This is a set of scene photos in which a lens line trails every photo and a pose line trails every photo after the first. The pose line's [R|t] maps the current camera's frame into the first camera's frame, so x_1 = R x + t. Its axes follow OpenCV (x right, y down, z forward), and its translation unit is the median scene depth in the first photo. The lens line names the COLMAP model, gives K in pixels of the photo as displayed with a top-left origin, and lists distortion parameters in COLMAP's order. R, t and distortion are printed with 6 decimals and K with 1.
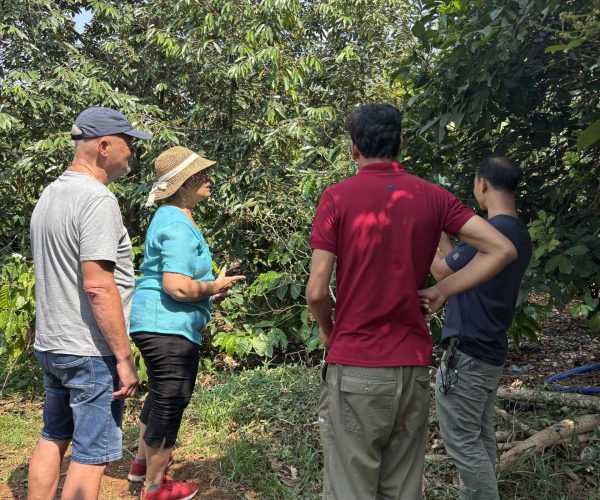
lens RADIAL K [[474.1, 0, 300.0], [0, 474.1, 250.0], [0, 0, 1]] dist [-0.001203, -0.001345]
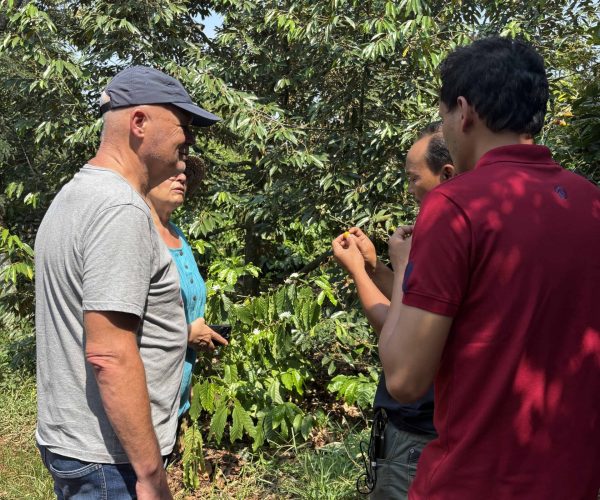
lens RADIAL K [[387.5, 0, 300.0], [0, 387.5, 250.0], [0, 0, 1]] dist [0.082211, 0.001302]
pose [[0.945319, 0.030967, -0.324673, -0.019907], [-0.034724, 0.999380, -0.005783, -0.034367], [0.324293, 0.016741, 0.945809, 0.343453]]
